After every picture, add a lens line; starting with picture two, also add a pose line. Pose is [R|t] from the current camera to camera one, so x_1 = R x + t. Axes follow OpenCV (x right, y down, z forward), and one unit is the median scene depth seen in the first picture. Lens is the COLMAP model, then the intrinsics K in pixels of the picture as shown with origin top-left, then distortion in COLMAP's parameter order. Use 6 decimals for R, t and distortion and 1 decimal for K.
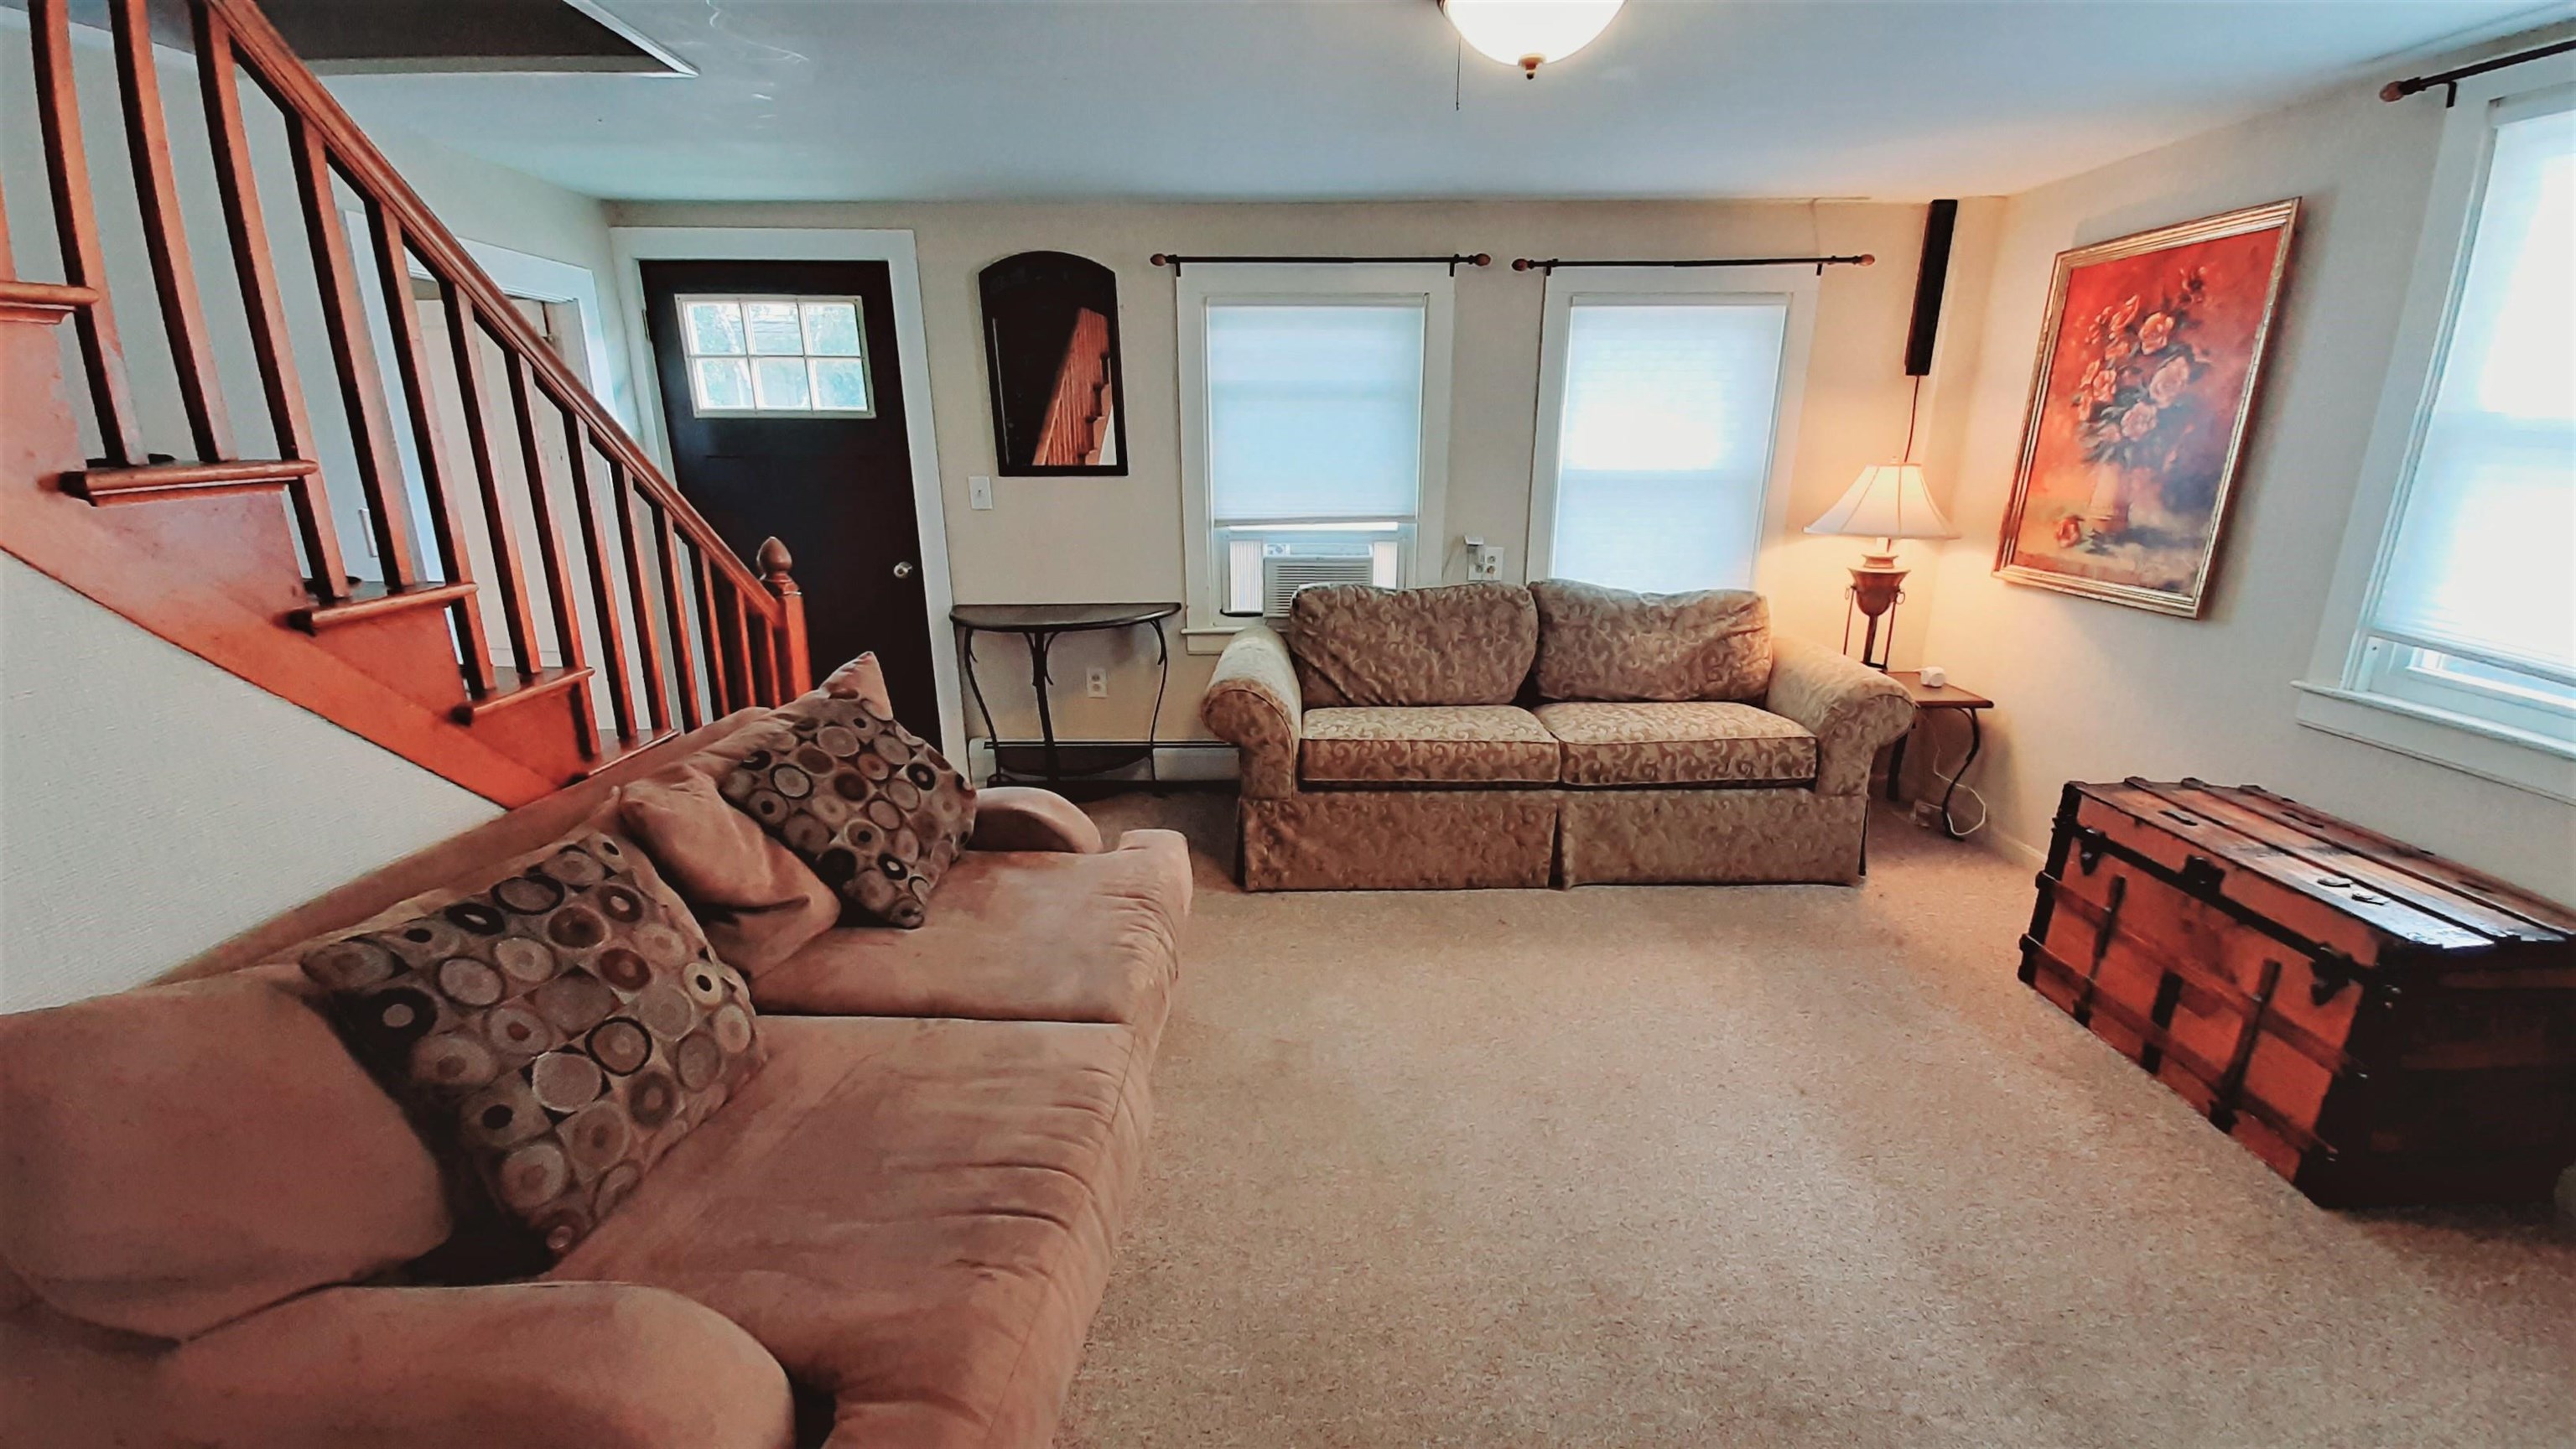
lens RADIAL K [[1011.5, 0, 1308.2], [0, 1011.5, 726.8], [0, 0, 1]] dist [0.002294, -0.011034]
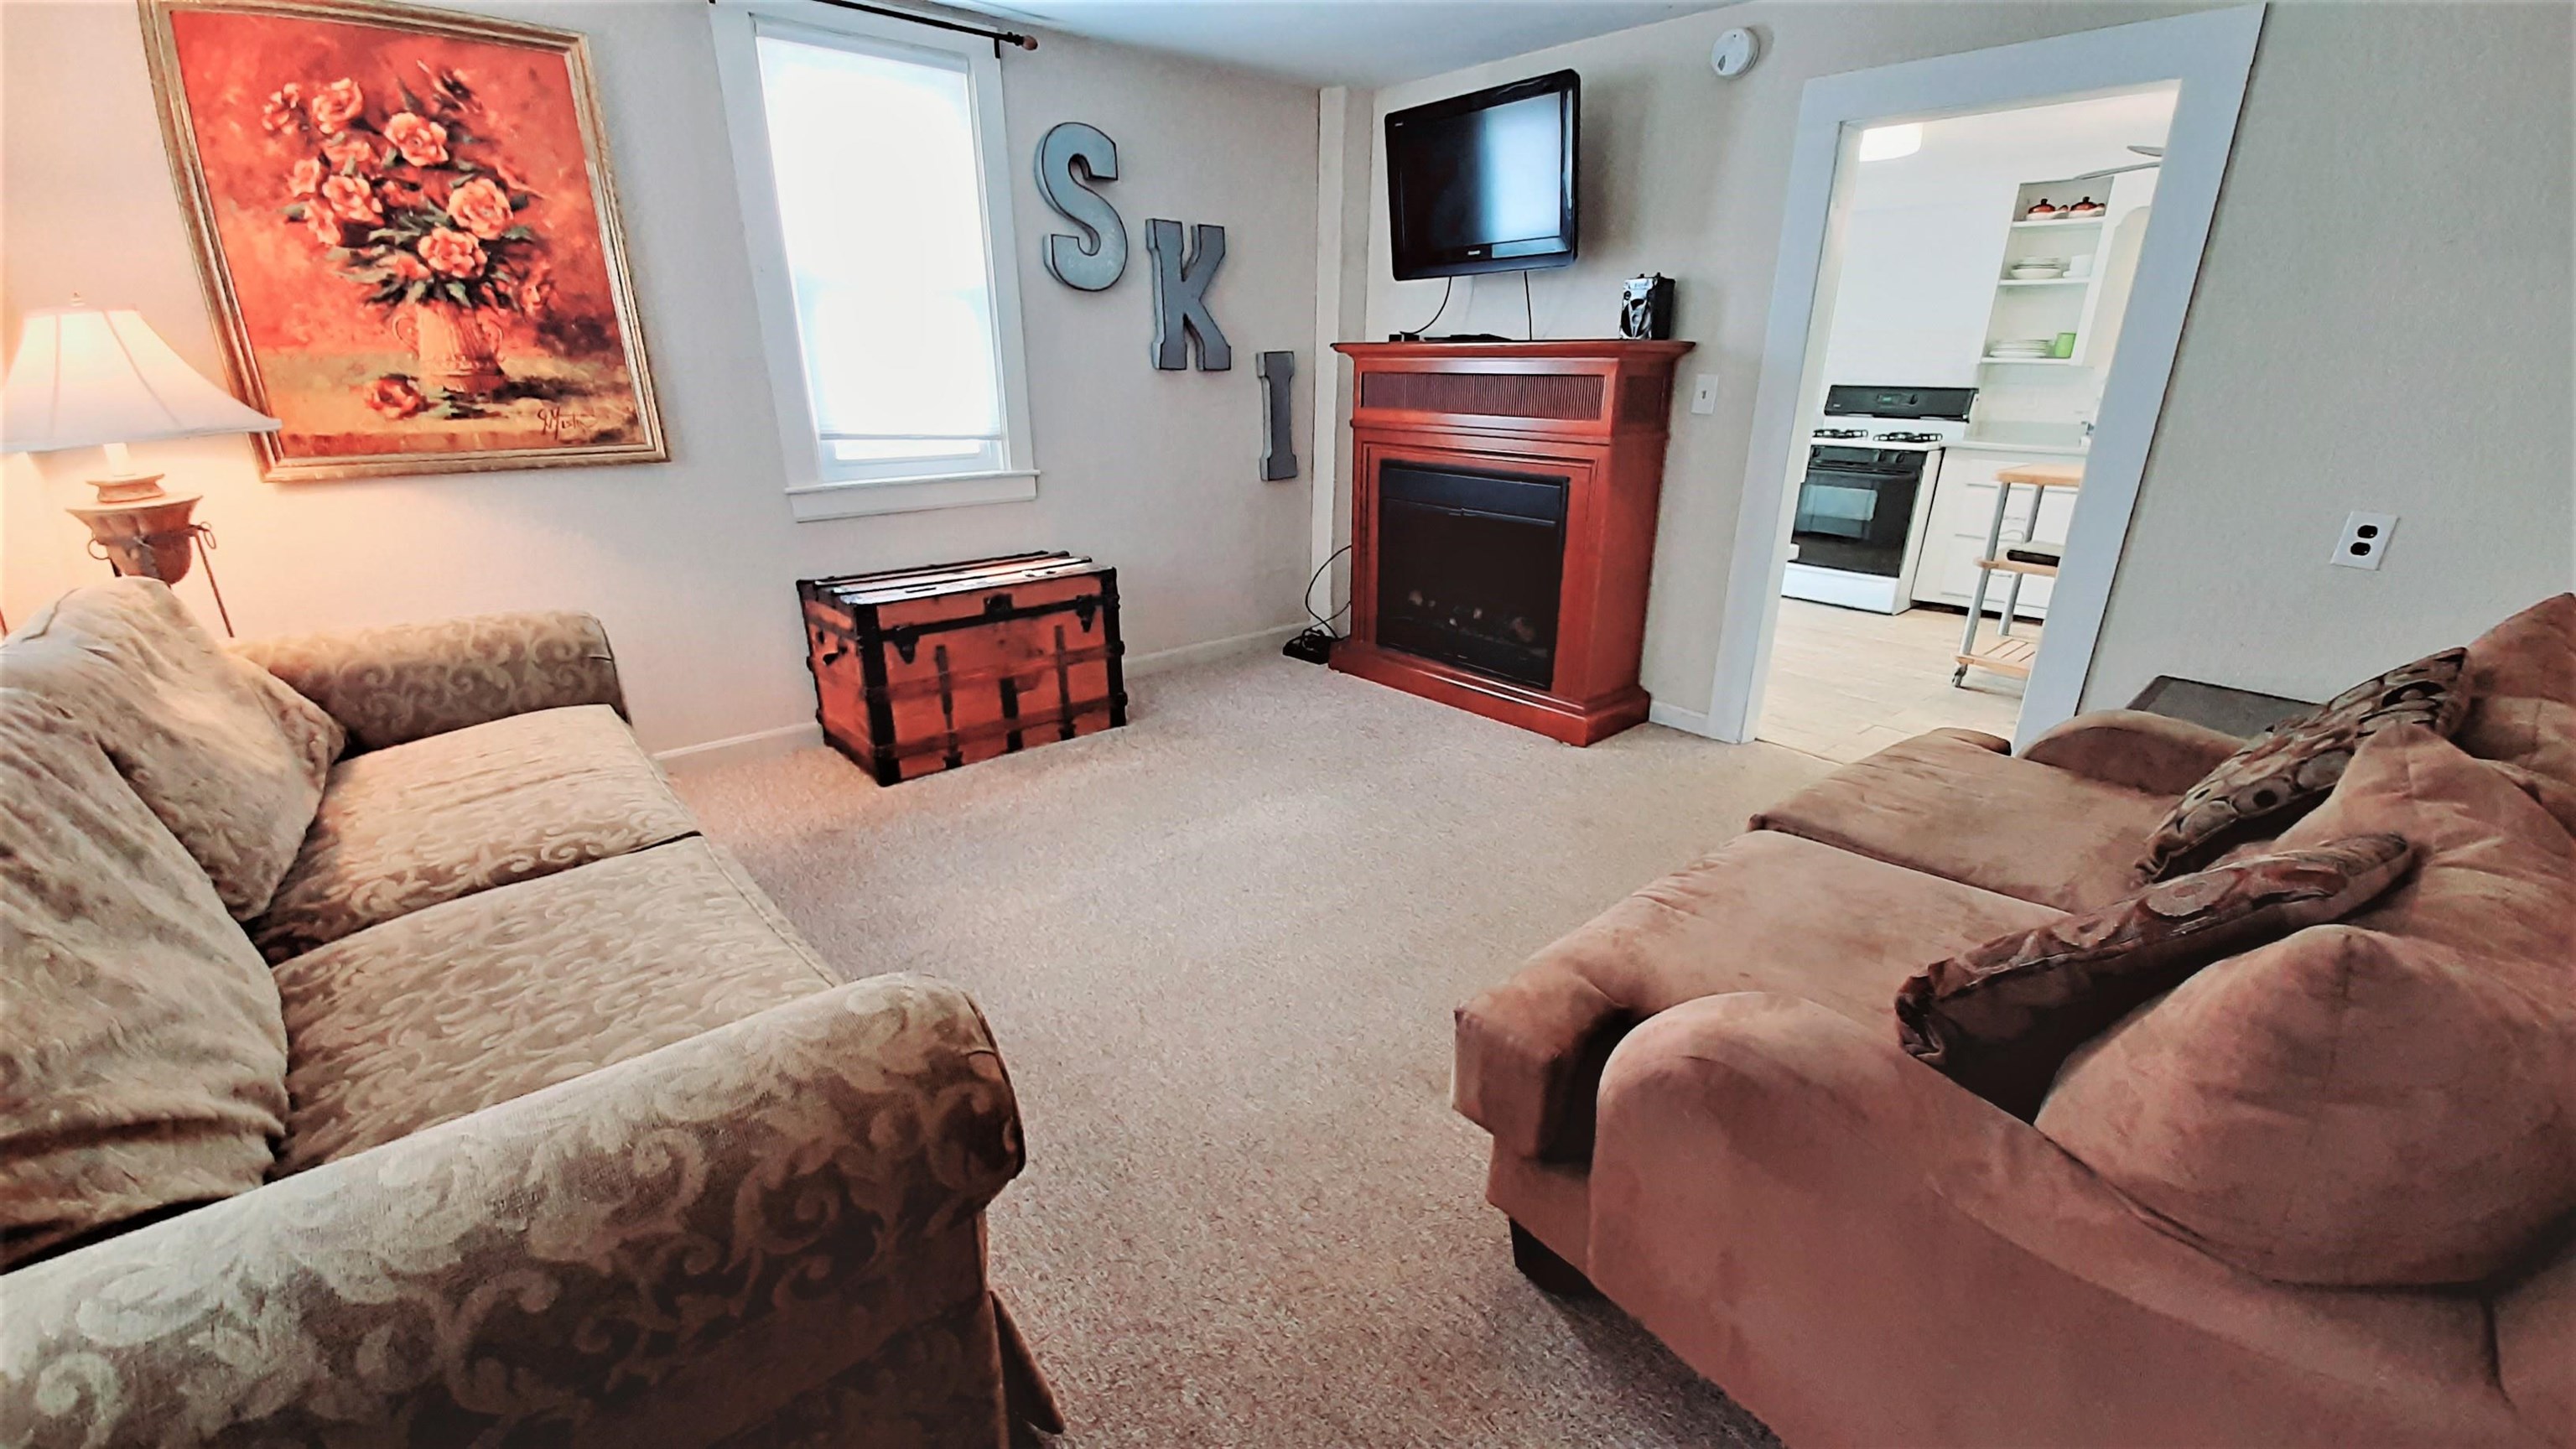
lens RADIAL K [[1011.5, 0, 1308.2], [0, 1011.5, 726.8], [0, 0, 1]] dist [0.002294, -0.011034]
pose [[-0.664593, -0.265324, 0.698512, -0.346197], [0.190045, 0.844069, 0.501429, -0.259715], [-0.722633, 0.465995, -0.510539, 1.123916]]
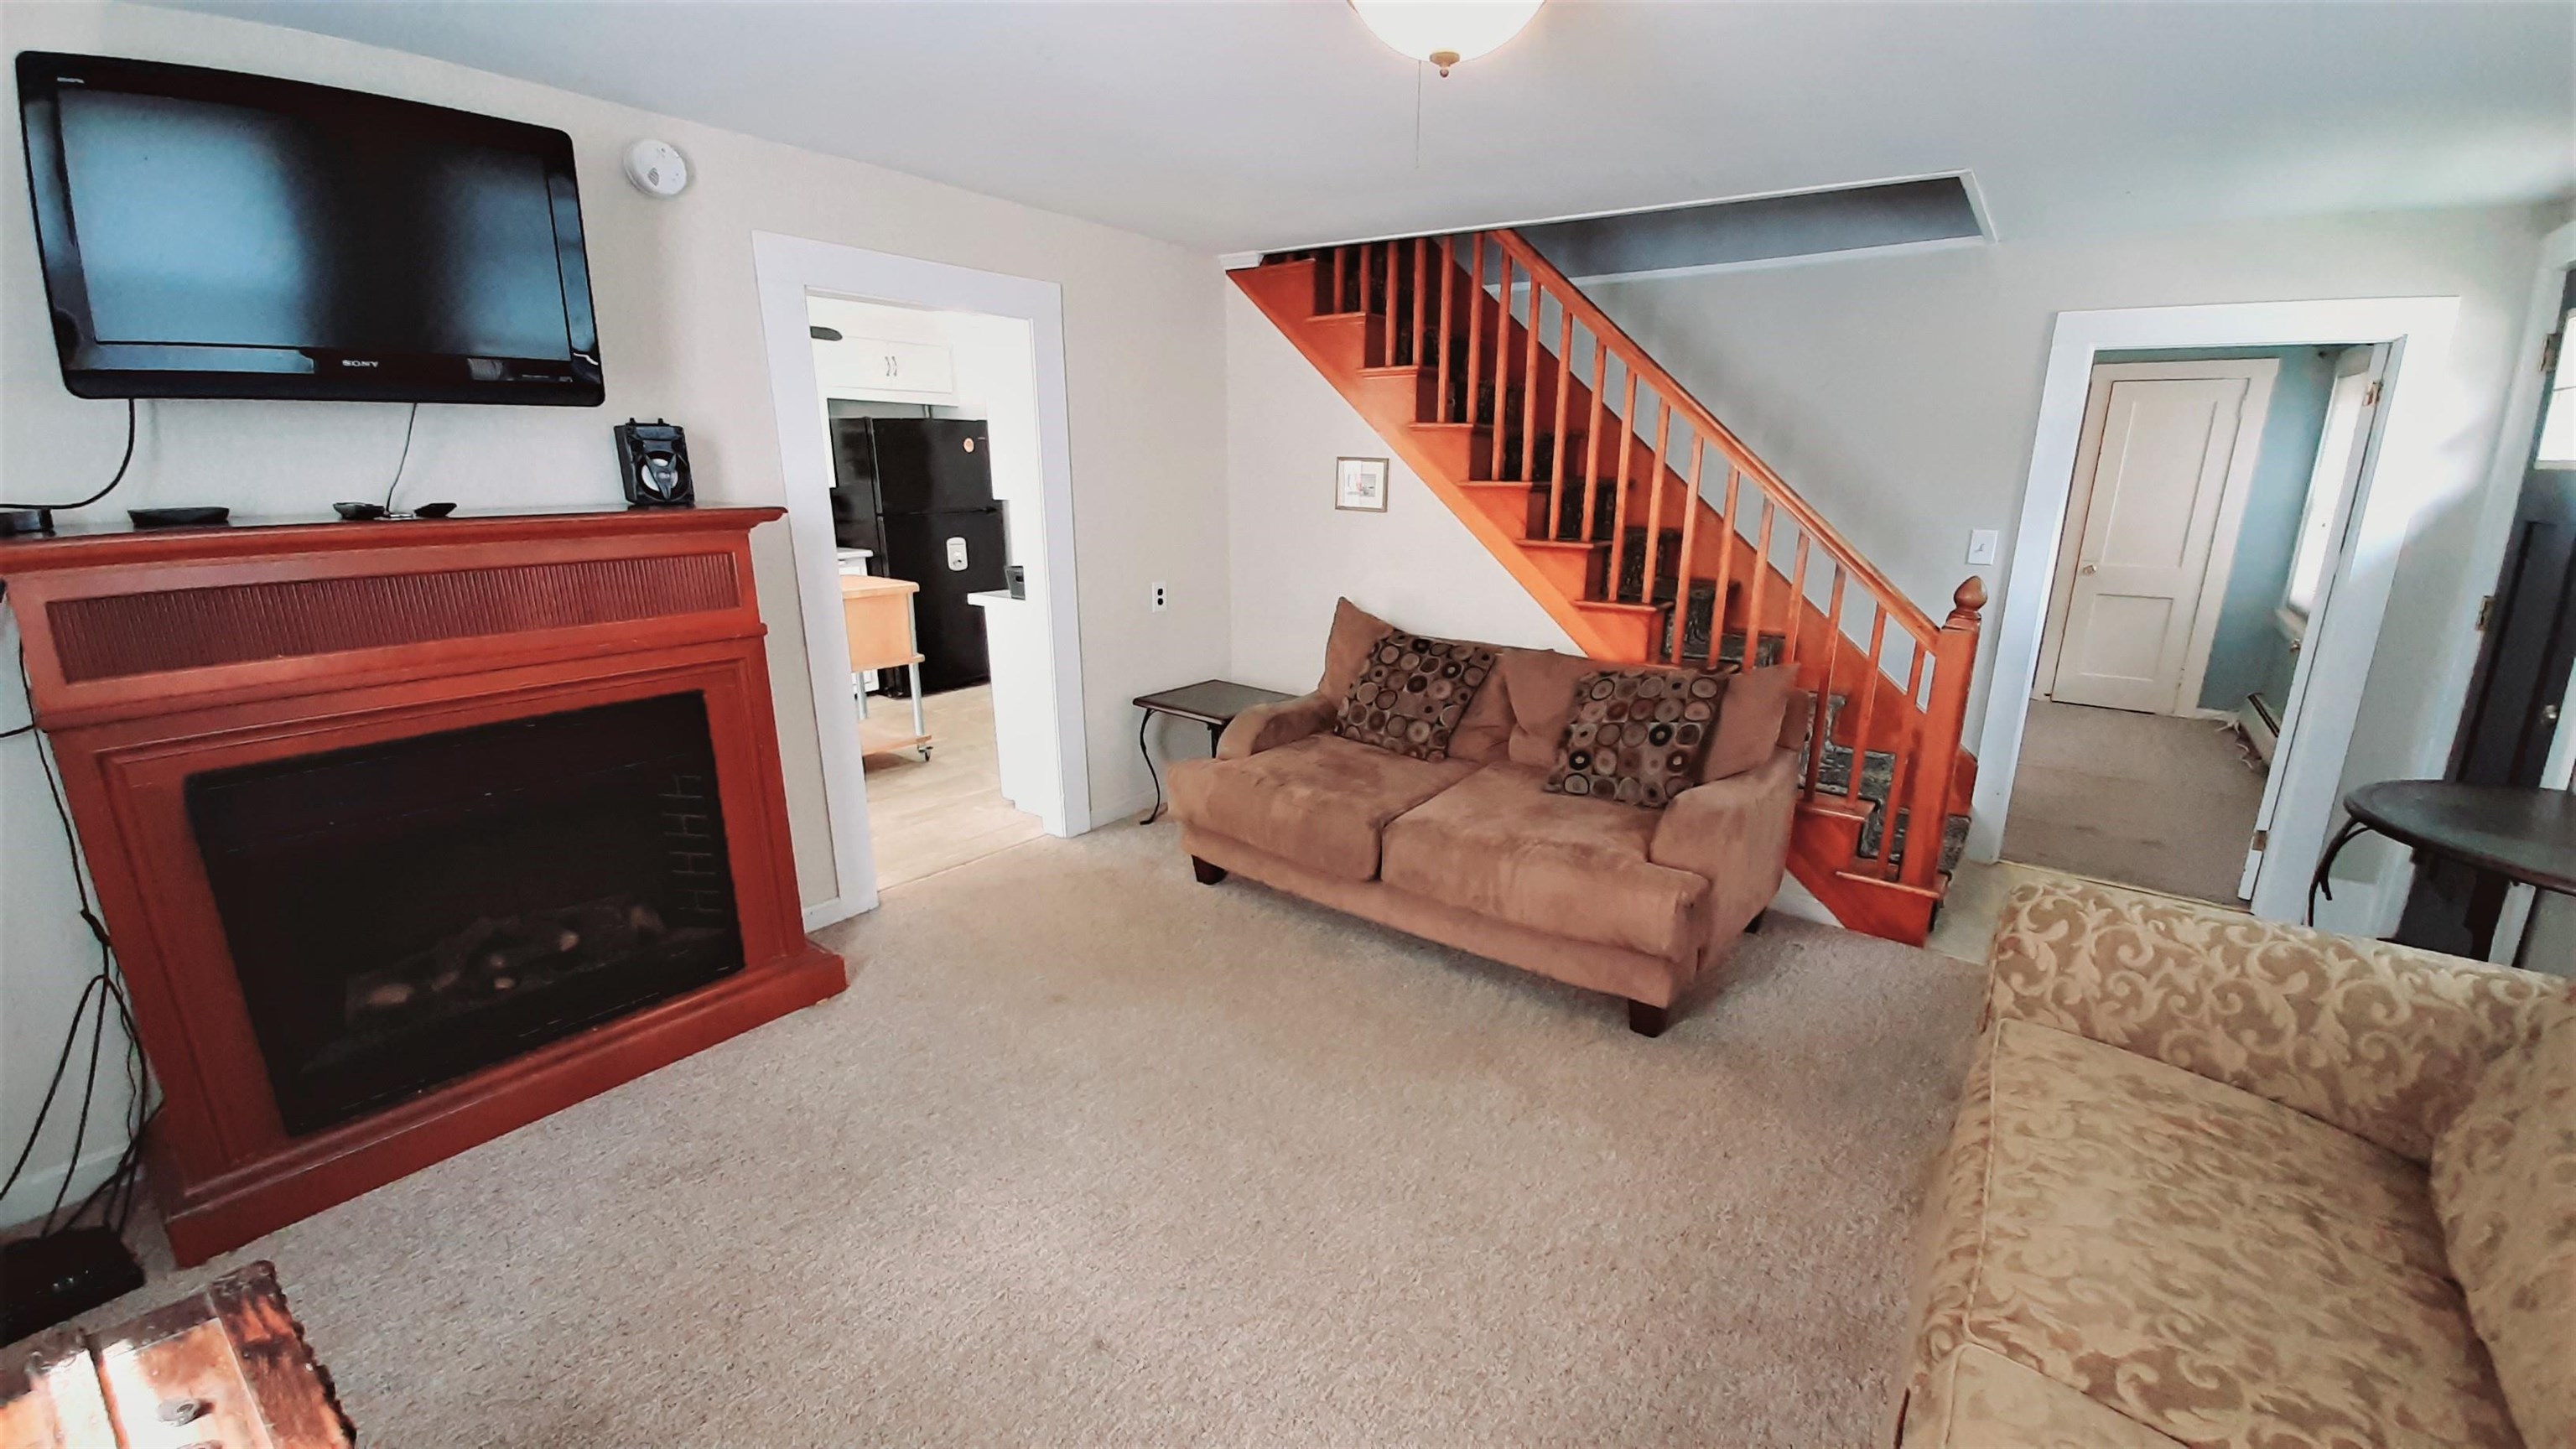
lens RADIAL K [[1011.5, 0, 1308.2], [0, 1011.5, 726.8], [0, 0, 1]] dist [0.002294, -0.011034]
pose [[-0.599363, 0.192679, -0.776942, 0.697074], [-0.233134, 0.886504, 0.399699, -0.290831], [0.765776, 0.420696, -0.486418, 0.994110]]
